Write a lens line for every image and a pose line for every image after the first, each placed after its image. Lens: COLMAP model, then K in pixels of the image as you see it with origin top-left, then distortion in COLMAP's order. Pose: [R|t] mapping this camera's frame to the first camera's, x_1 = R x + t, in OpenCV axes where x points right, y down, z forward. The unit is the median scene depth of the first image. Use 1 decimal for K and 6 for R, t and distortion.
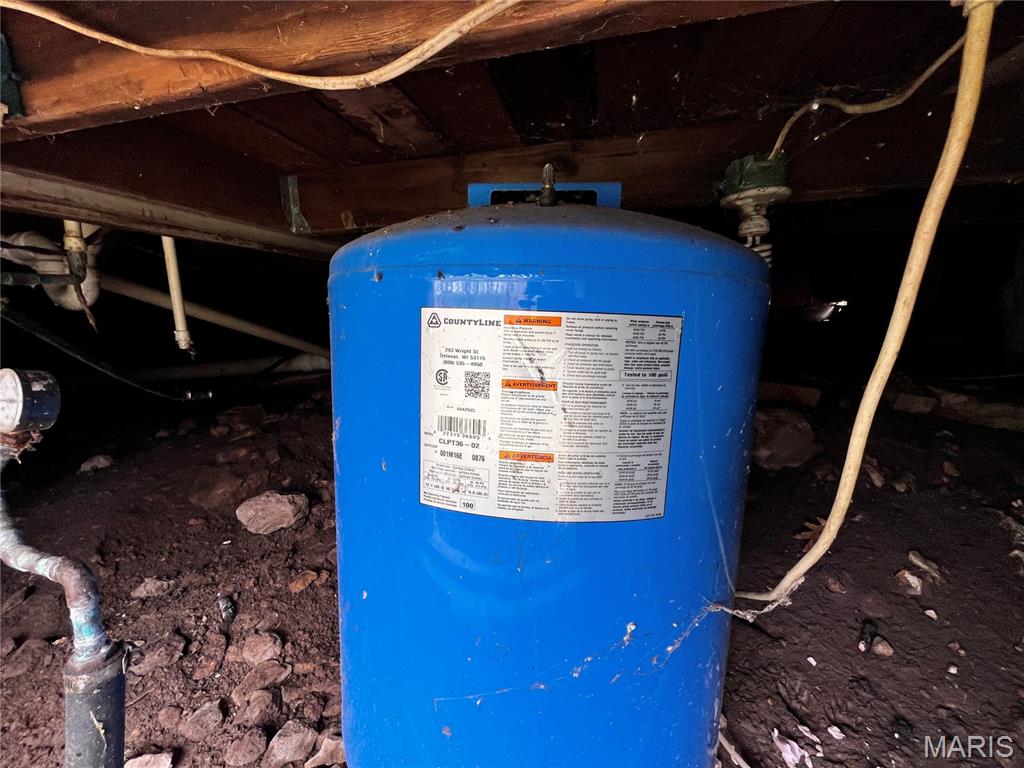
lens RADIAL K [[415.4, 0, 510.3], [0, 415.4, 384.0], [0, 0, 1]] dist [-0.006909, 0.000427]
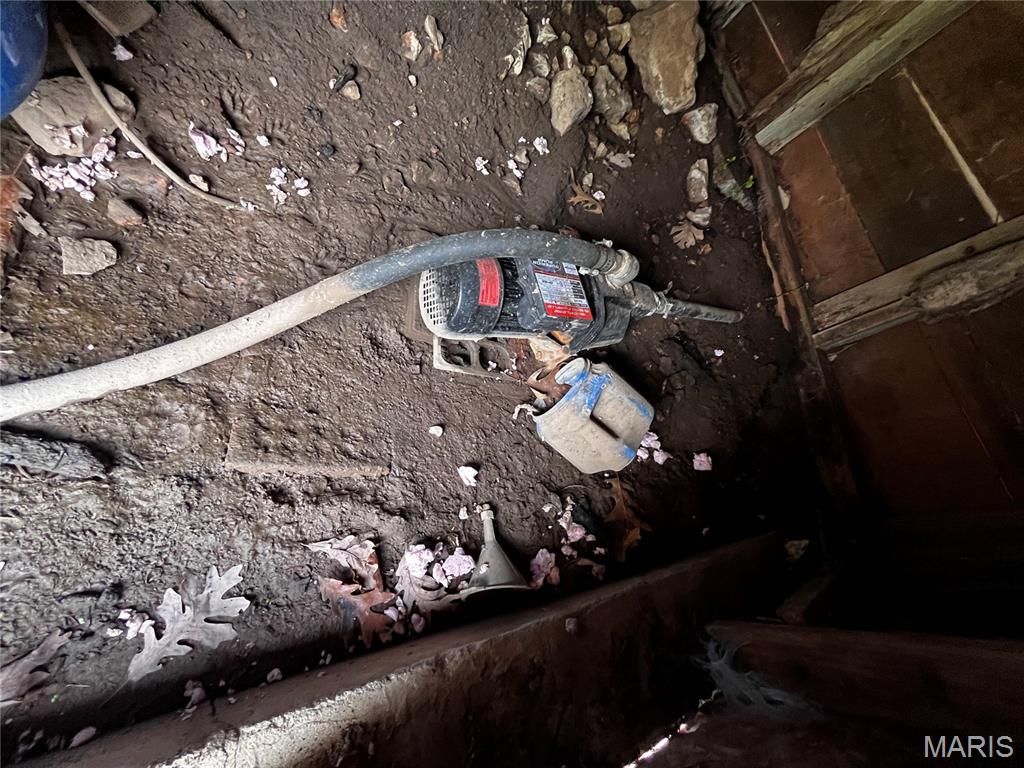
lens RADIAL K [[415.4, 0, 511.2], [0, 415.4, 382.5], [0, 0, 1]] dist [-0.006909, 0.000427]
pose [[0.738685, -0.150376, 0.657063, 0.475018], [-0.516803, 0.499460, 0.695309, 0.087836], [-0.432734, -0.853186, 0.291229, -0.118650]]
